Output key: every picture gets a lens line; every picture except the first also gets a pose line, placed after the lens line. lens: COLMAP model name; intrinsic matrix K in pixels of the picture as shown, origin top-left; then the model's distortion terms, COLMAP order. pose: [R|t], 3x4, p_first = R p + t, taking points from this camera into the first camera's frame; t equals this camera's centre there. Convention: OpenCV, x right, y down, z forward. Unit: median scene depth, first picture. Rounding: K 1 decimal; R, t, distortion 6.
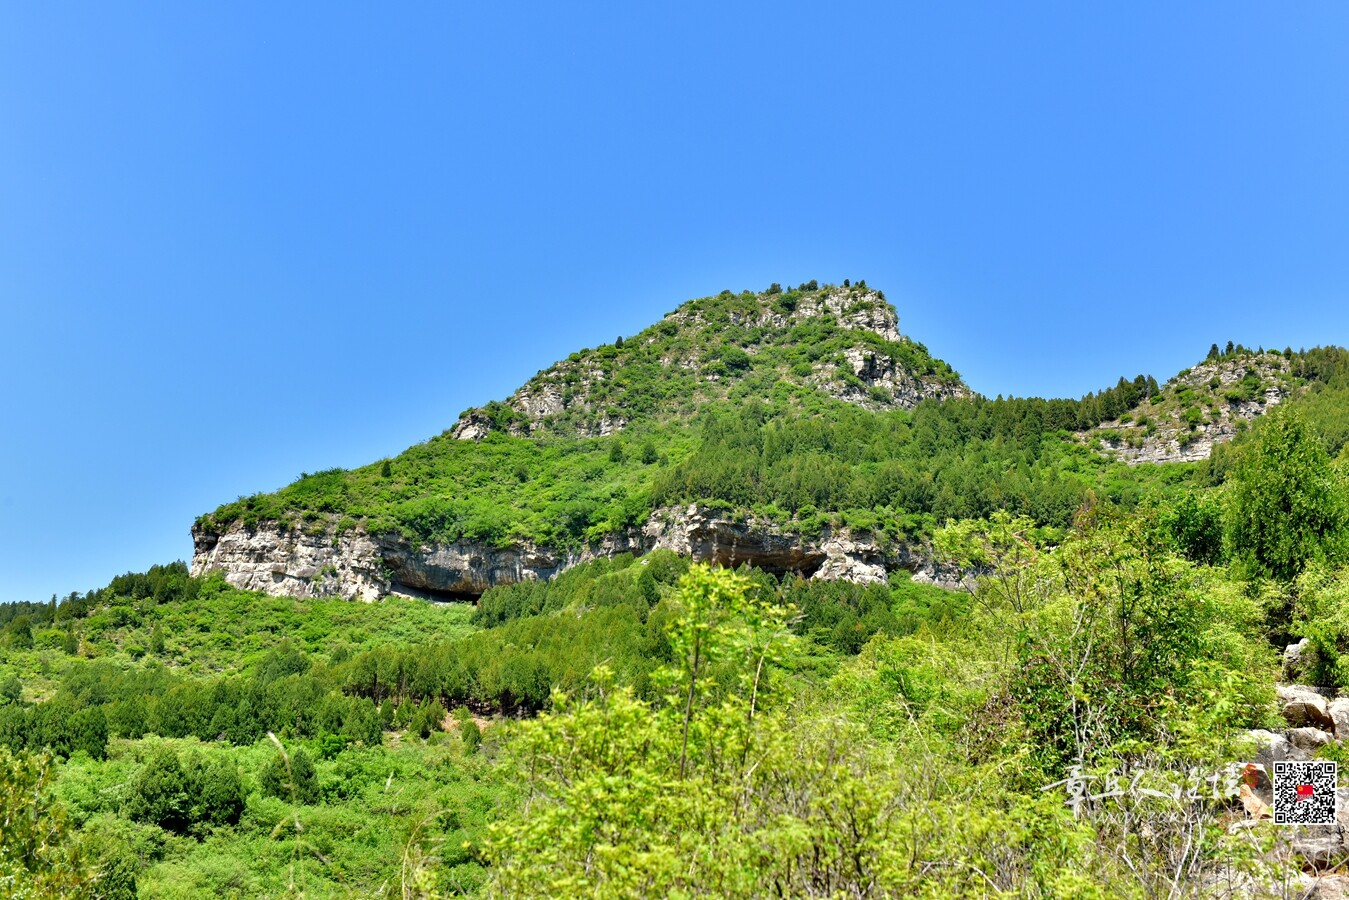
lens RADIAL K [[1929.8, 0, 674.0], [0, 1929.8, 451.3], [0, 0, 1]] dist [0.024459, 0.000000]
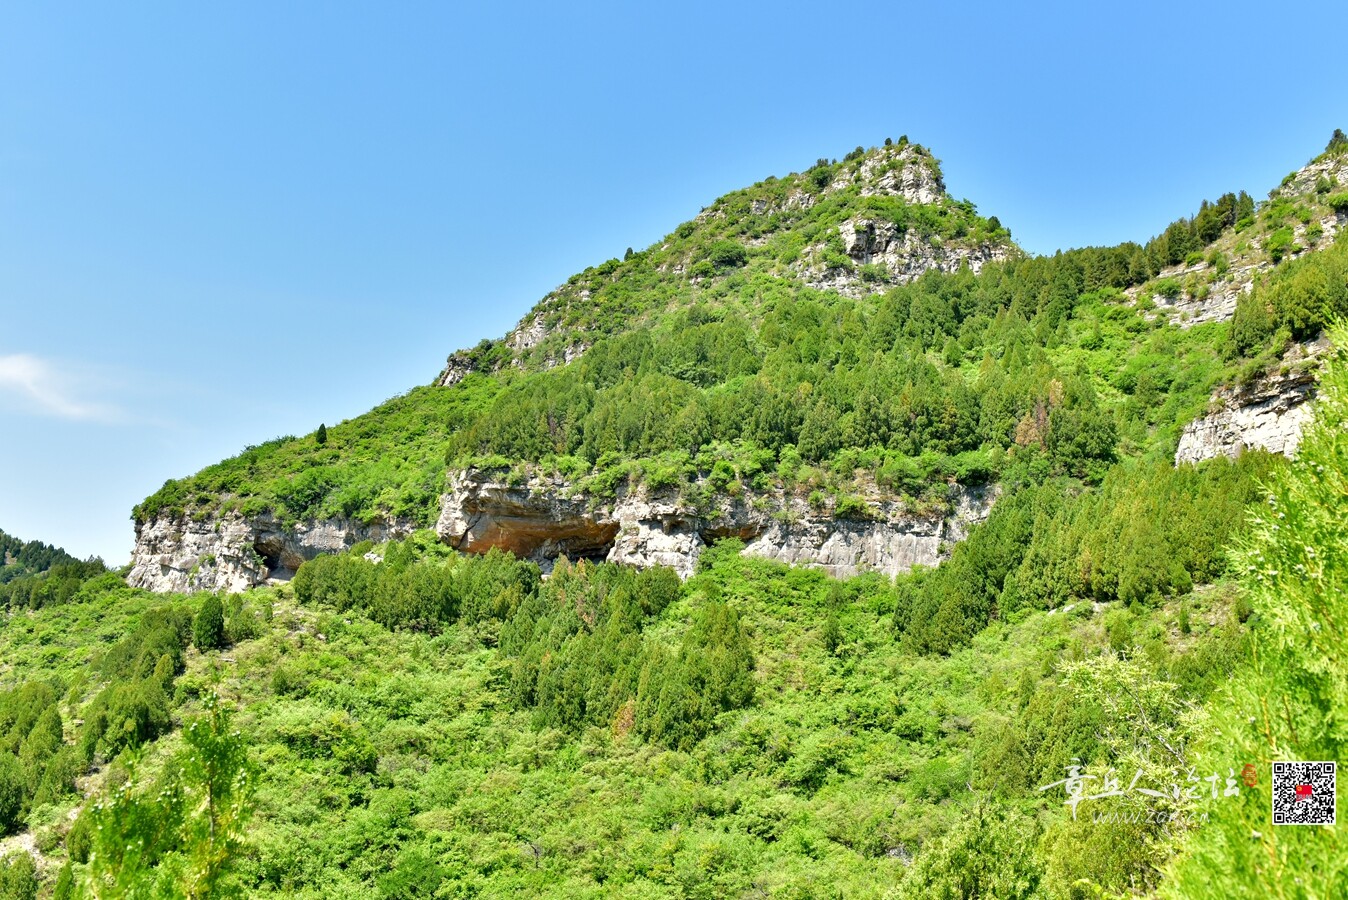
lens RADIAL K [[1267.3, 0, 674.8], [0, 1267.3, 448.3], [0, 0, 1]] dist [-0.020728, 0.000000]
pose [[0.909055, -0.086615, -0.407575, 0.263359], [0.118499, 0.991507, 0.053592, 0.004267], [0.399471, -0.097015, 0.911598, 0.549309]]
